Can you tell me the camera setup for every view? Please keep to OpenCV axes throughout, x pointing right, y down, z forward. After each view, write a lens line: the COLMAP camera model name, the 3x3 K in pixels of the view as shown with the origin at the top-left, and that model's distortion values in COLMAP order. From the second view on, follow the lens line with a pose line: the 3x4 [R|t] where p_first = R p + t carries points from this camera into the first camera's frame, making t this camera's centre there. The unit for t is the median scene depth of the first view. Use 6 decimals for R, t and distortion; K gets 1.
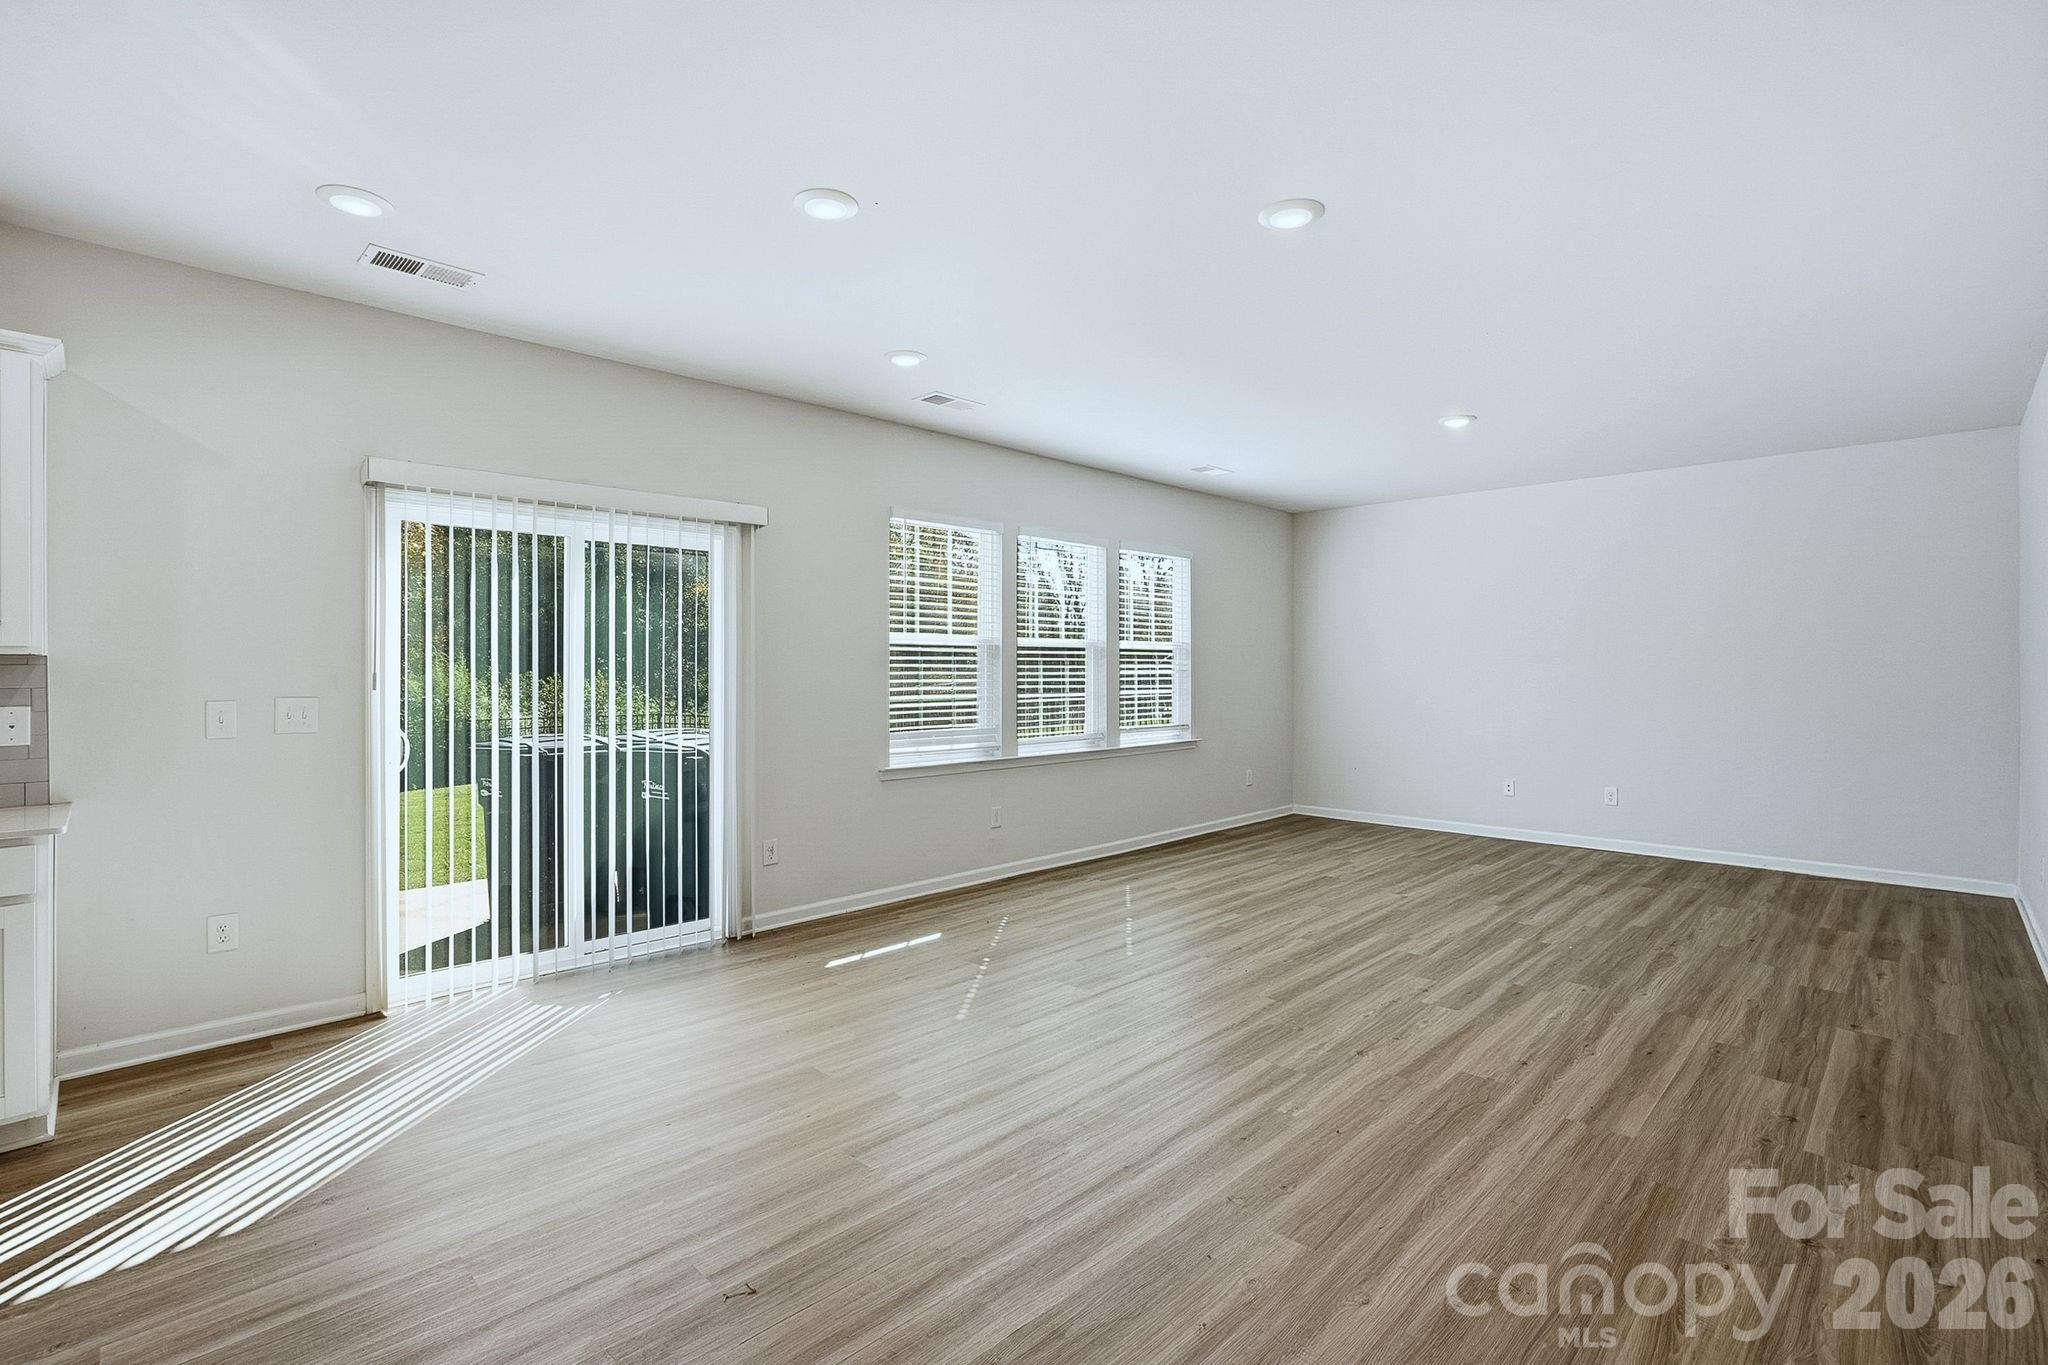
lens RADIAL K [[957.8, 0, 1035.7], [0, 957.8, 678.2], [0, 0, 1]] dist [-0.040171, 0.003502]
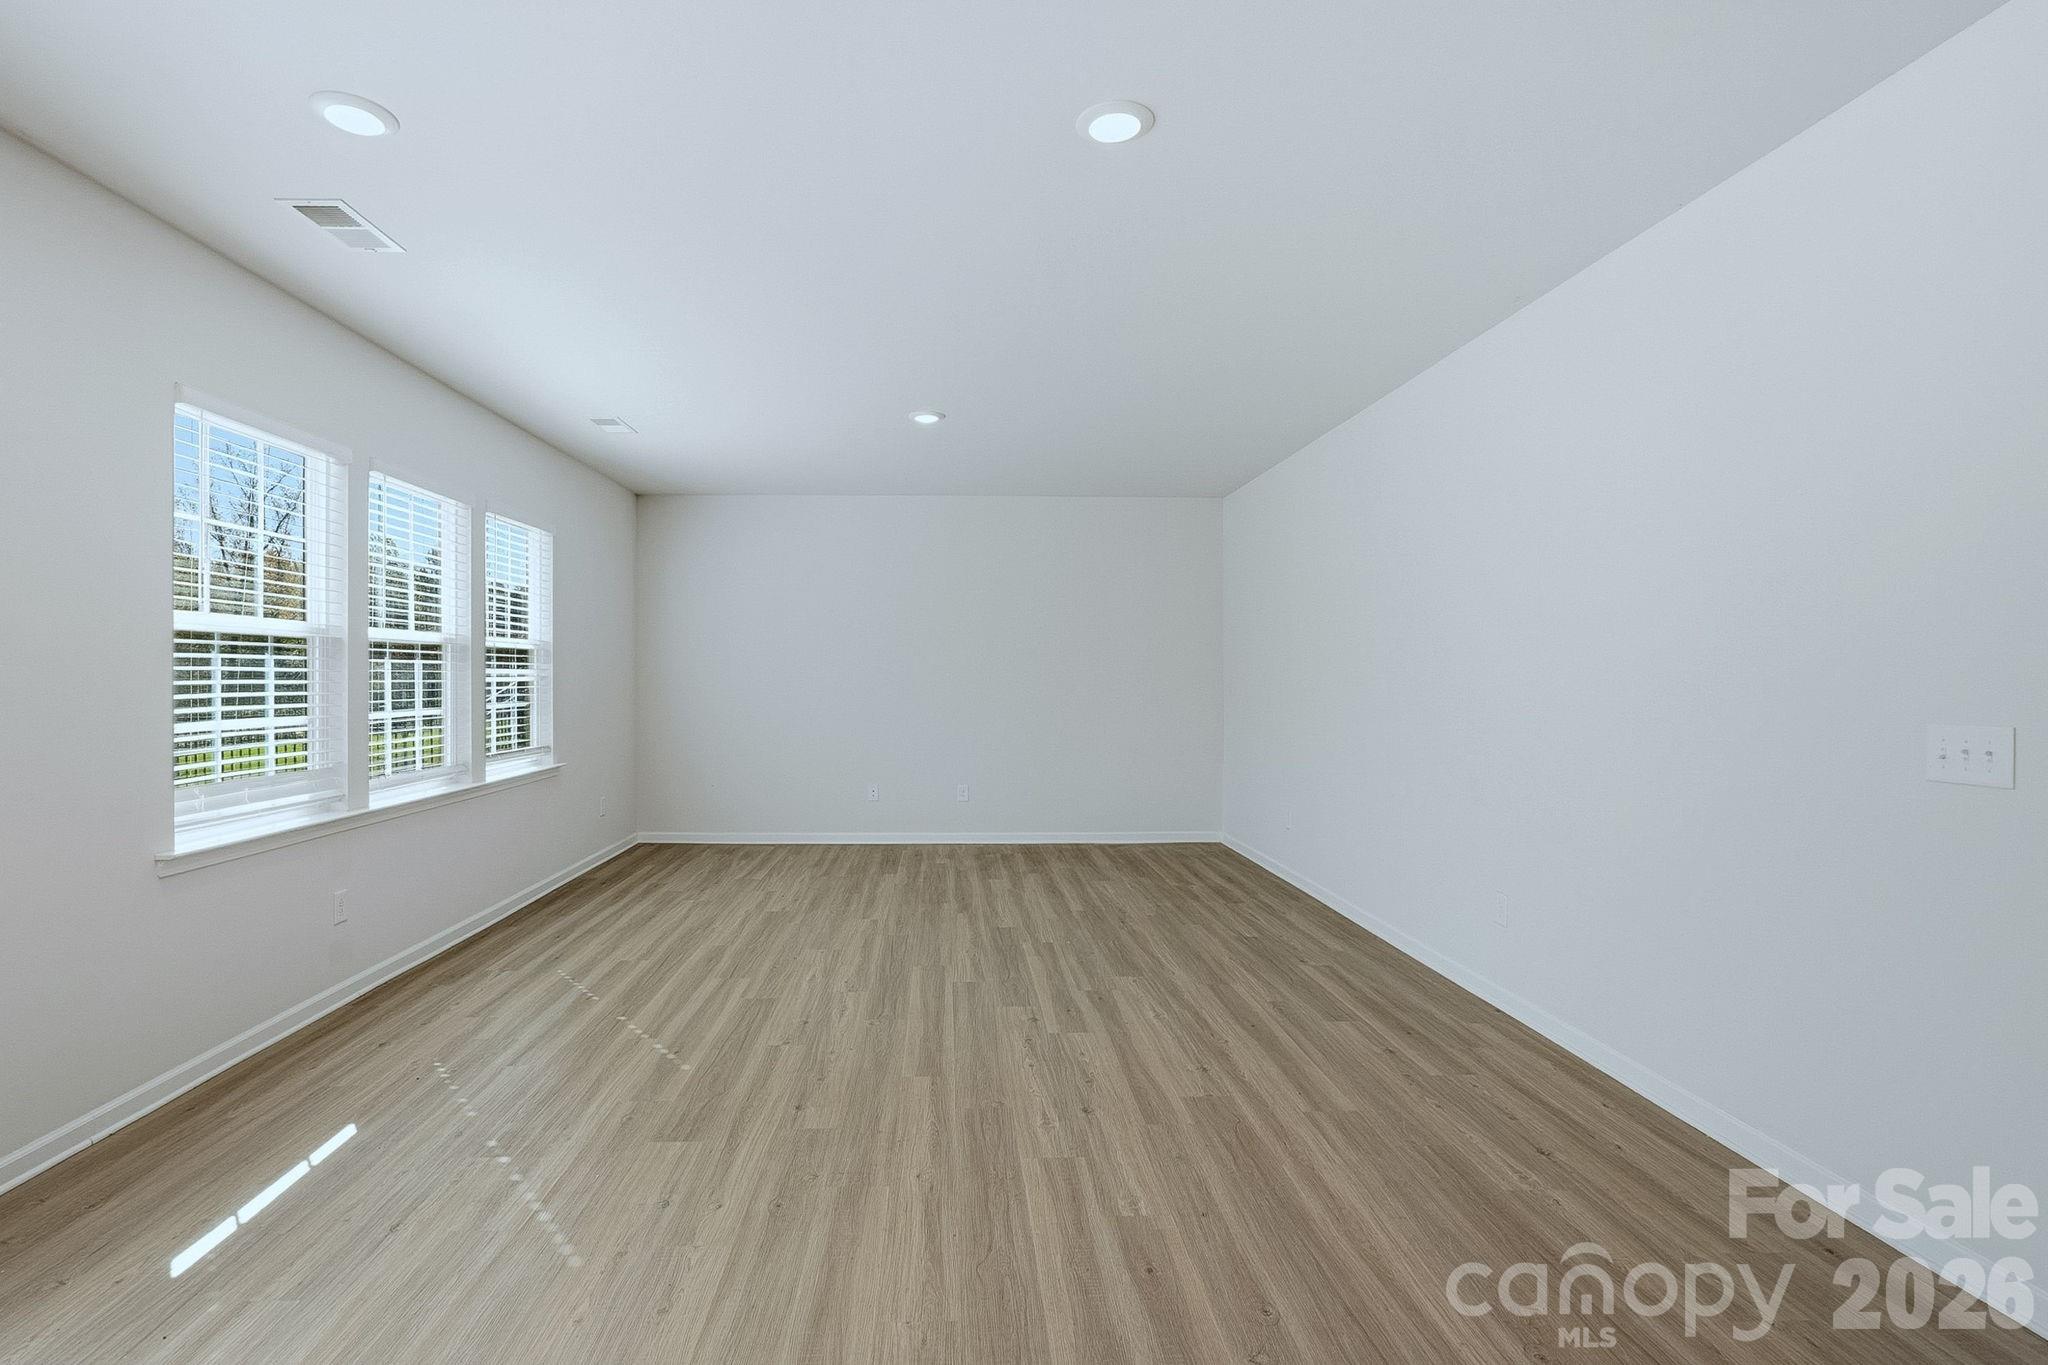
lens RADIAL K [[957.8, 0, 1017.9], [0, 957.8, 680.6], [0, 0, 1]] dist [-0.040171, 0.003502]
pose [[0.671598, -0.001269, 0.740915, -0.252119], [0.003972, 0.999990, -0.001887, -0.003696], [-0.740905, 0.004211, 0.671596, 0.317972]]
